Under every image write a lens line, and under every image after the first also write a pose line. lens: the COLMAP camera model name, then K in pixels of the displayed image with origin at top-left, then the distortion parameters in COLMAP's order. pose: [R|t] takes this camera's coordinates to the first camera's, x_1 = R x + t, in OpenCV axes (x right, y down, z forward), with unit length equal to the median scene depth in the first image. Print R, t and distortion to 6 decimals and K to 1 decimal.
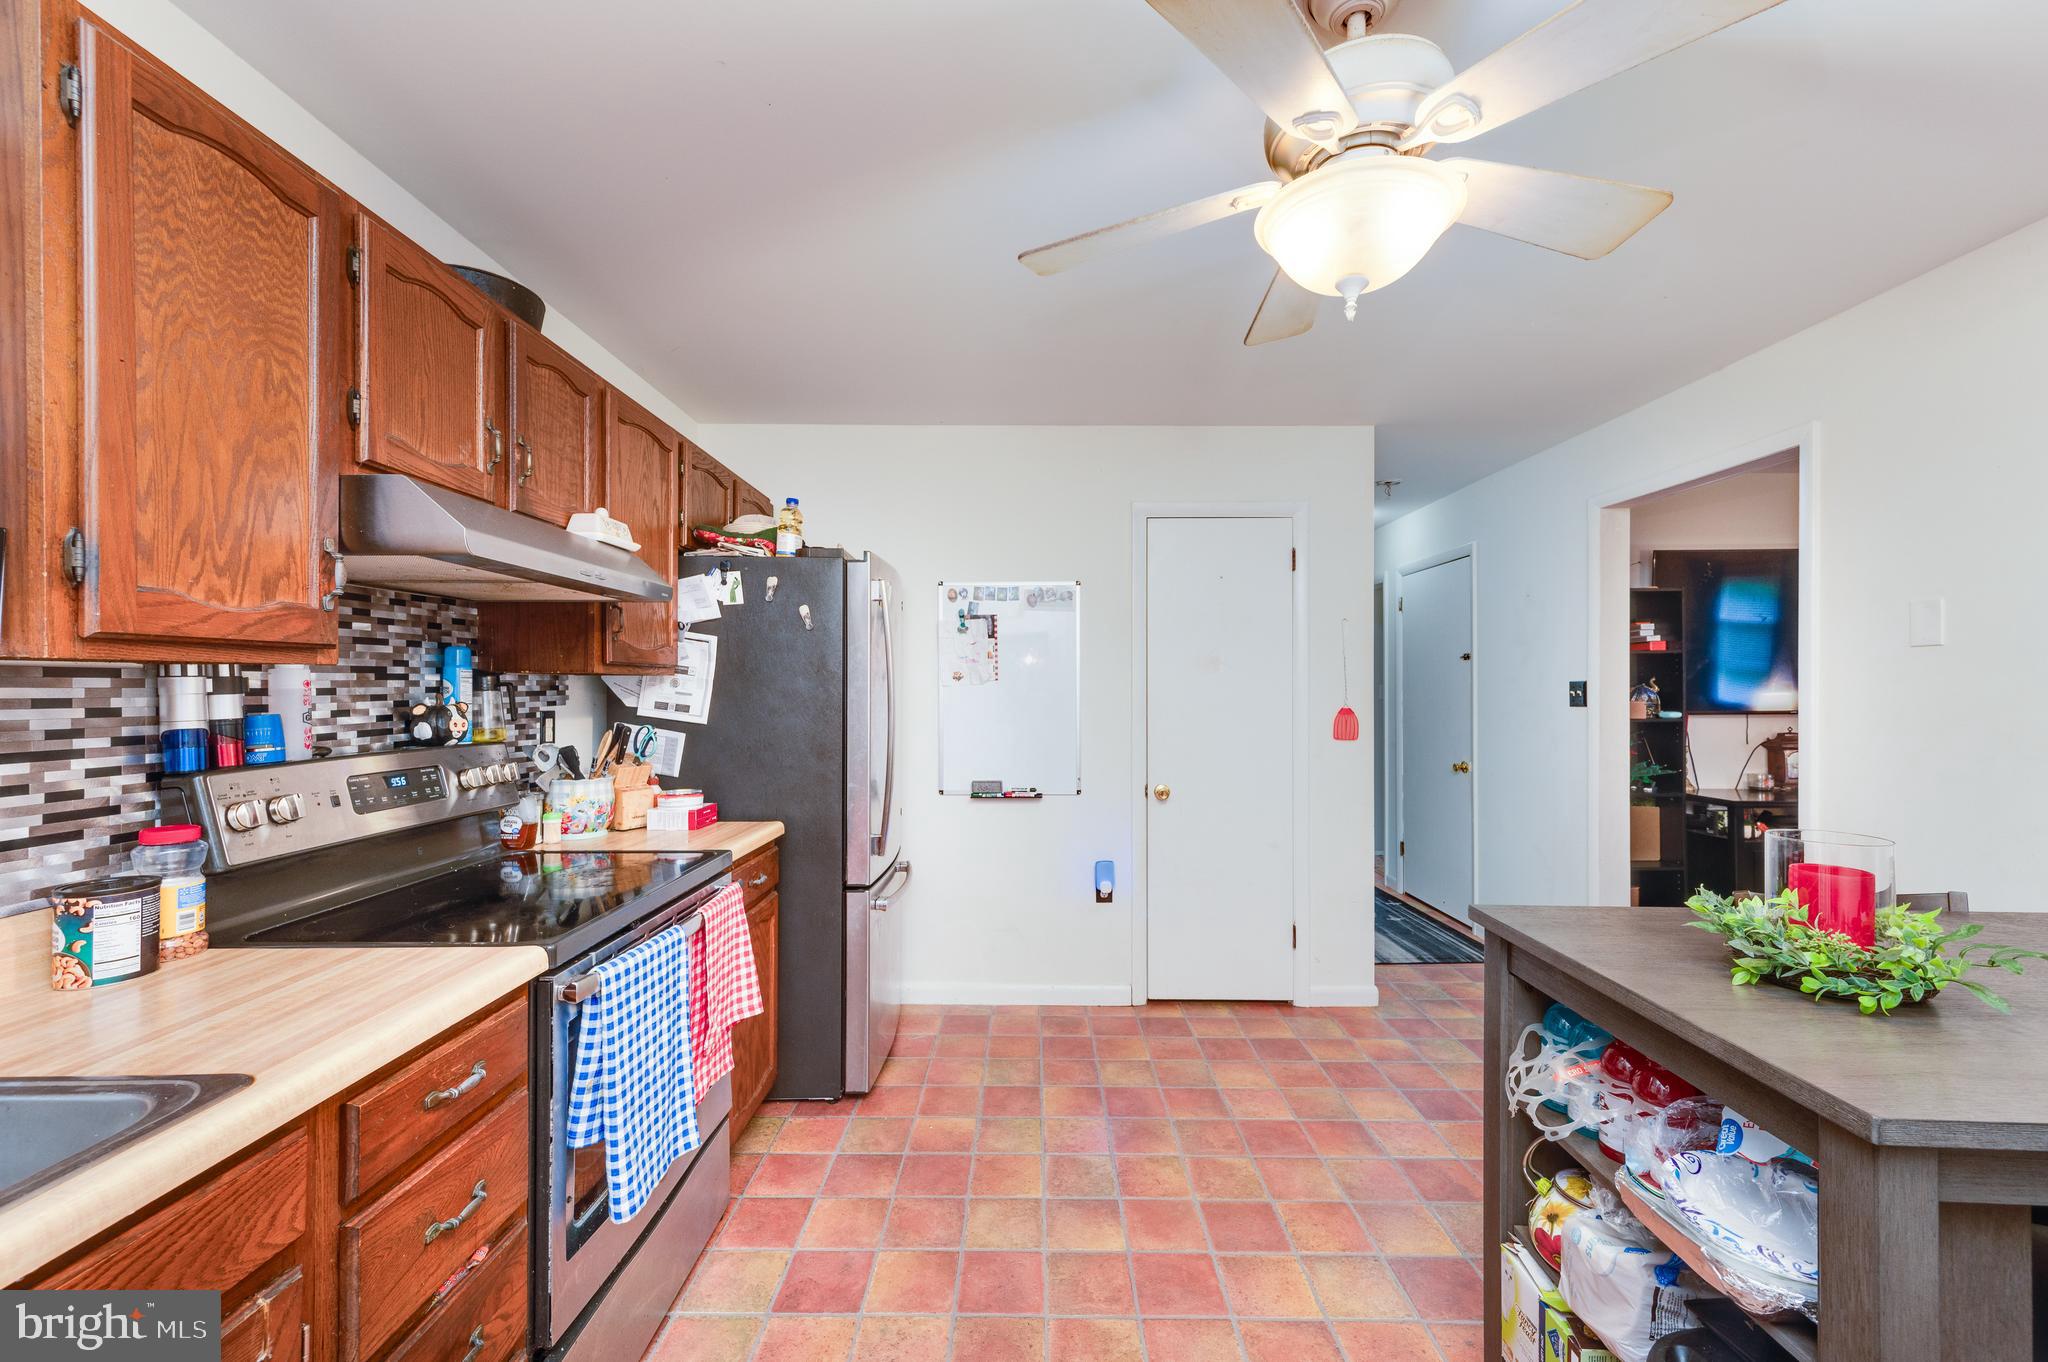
lens RADIAL K [[814.6, 0, 1007.8], [0, 814.6, 687.8], [0, 0, 1]] dist [0.007581, 0.000139]
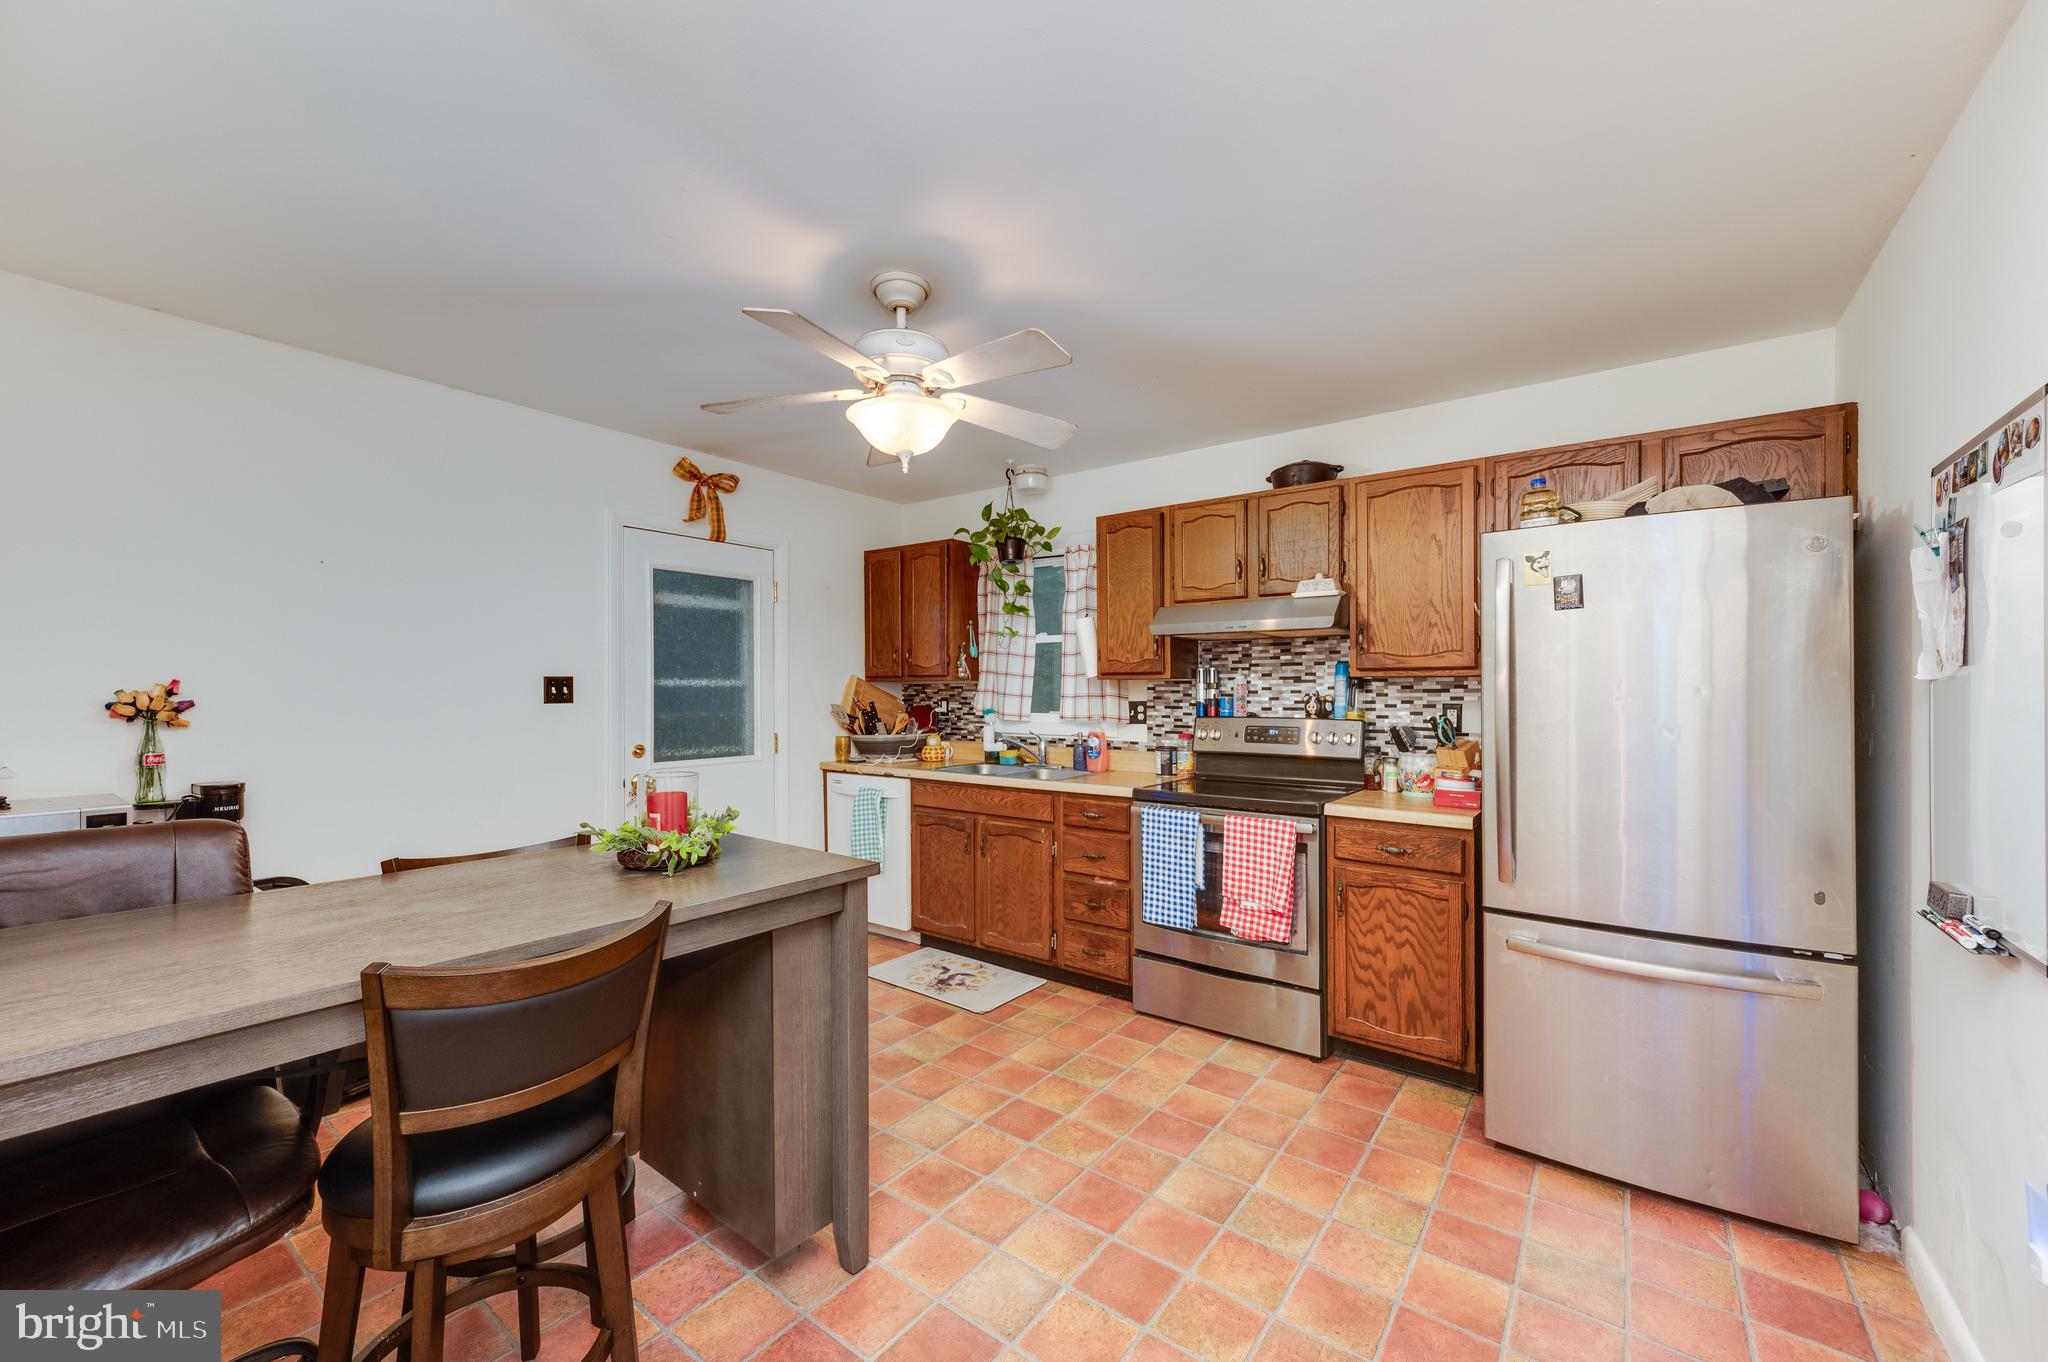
lens RADIAL K [[826.3, 0, 1060.7], [0, 826.3, 685.3], [0, 0, 1]] dist [0.003326, 0.000045]
pose [[-0.560636, -0.005055, -0.828047, 1.181088], [-0.000374, 0.999983, -0.005851, 0.007744], [0.828062, -0.002970, -0.560628, 1.575623]]
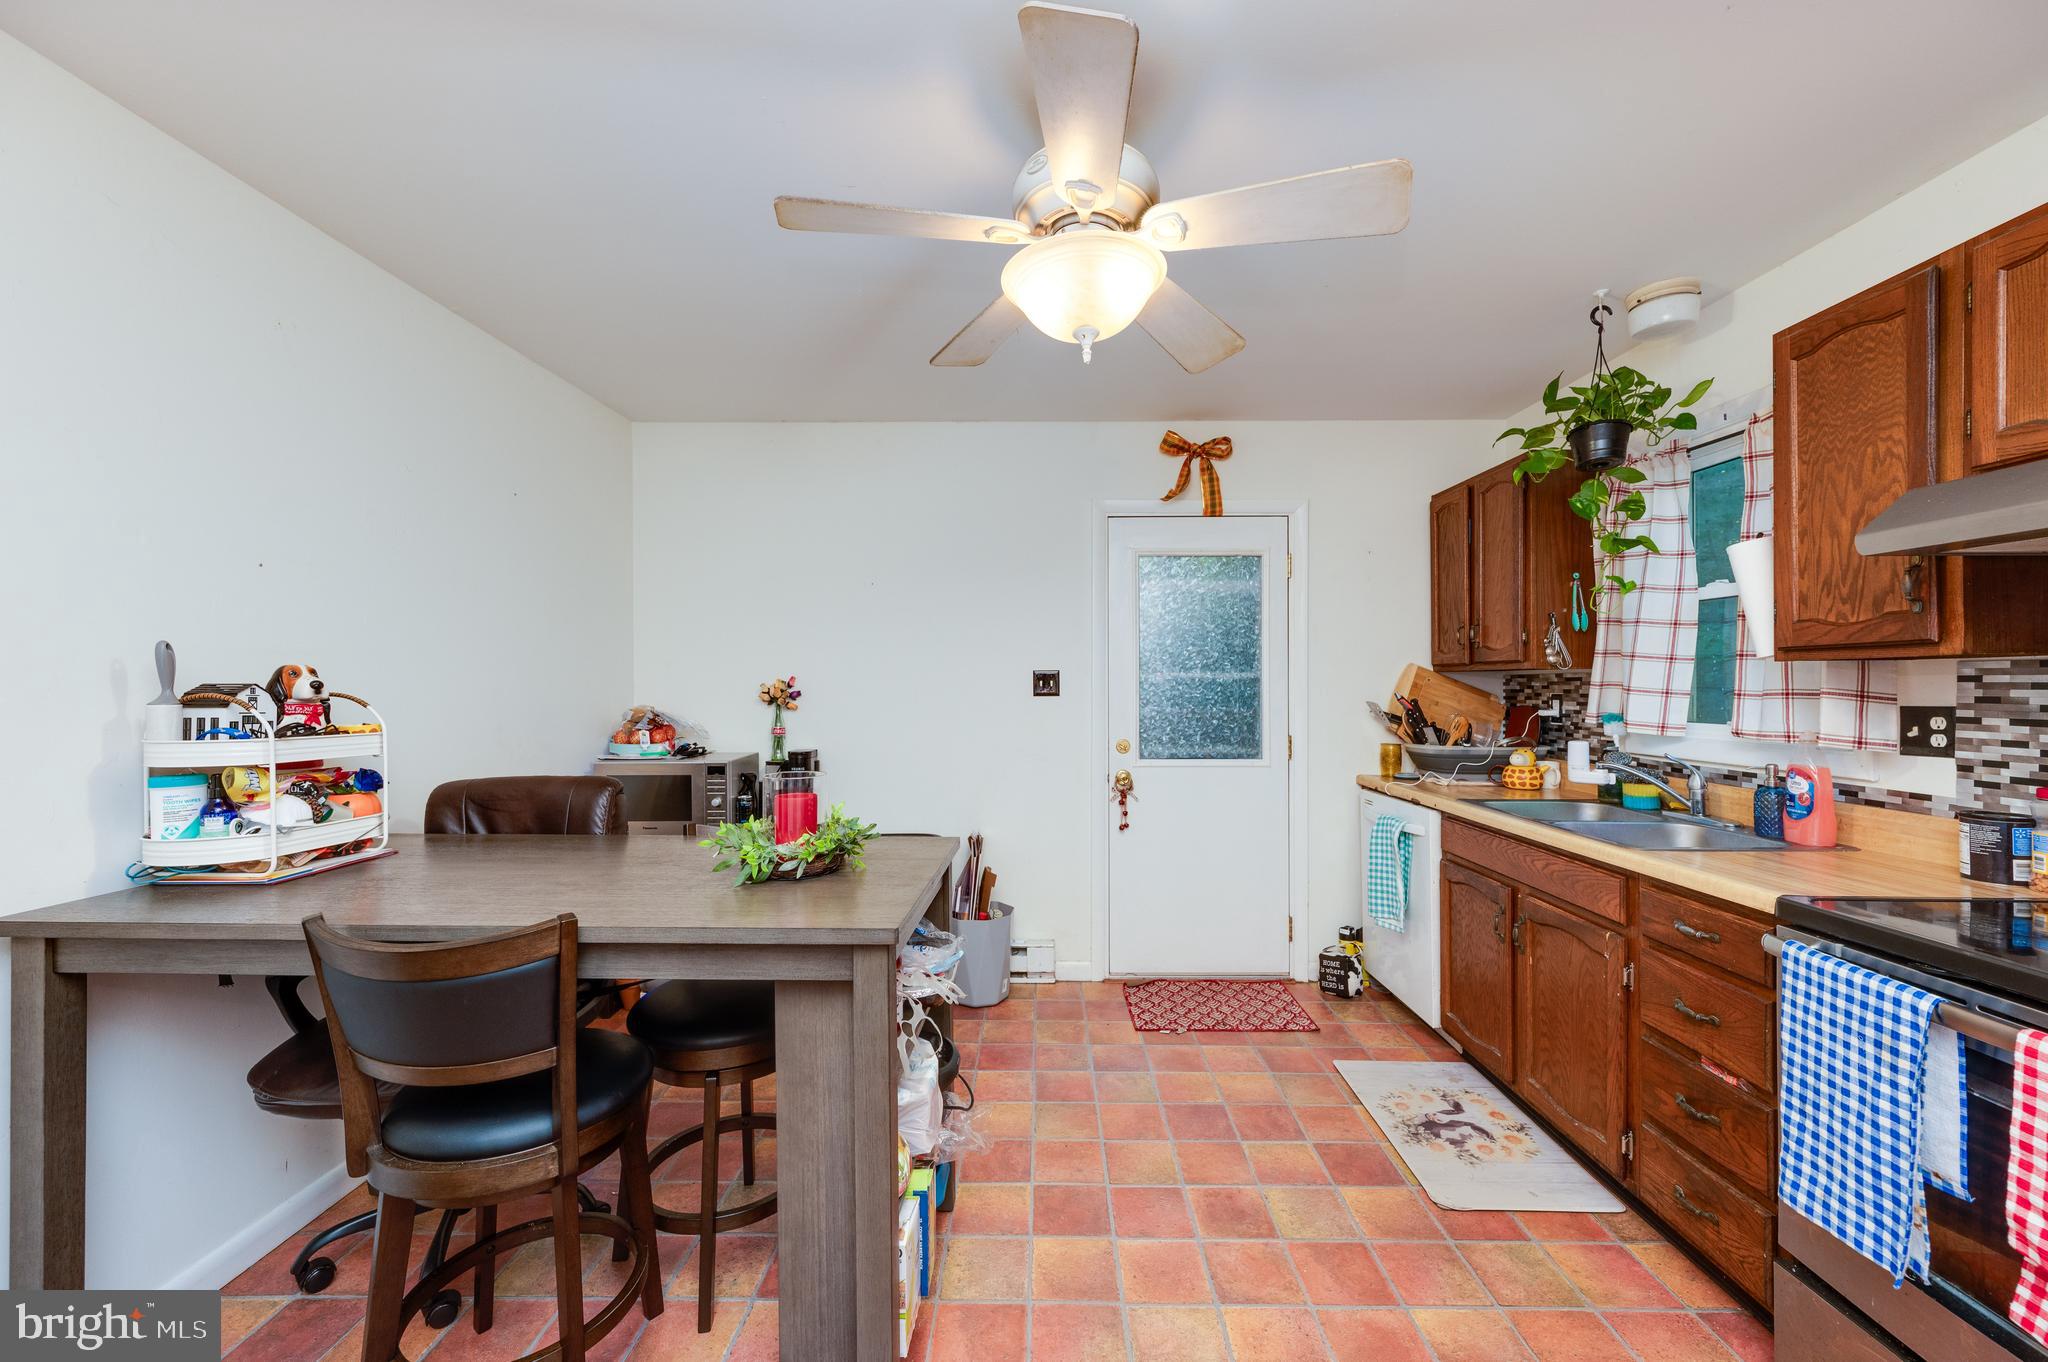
lens RADIAL K [[814.6, 0, 1007.8], [0, 814.6, 687.8], [0, 0, 1]] dist [0.007581, 0.000139]
pose [[-0.999968, 0.000562, 0.008002, 0.367244], [0.000596, 0.999990, 0.004322, 0.009428], [-0.008000, 0.004327, -0.999959, 1.523048]]
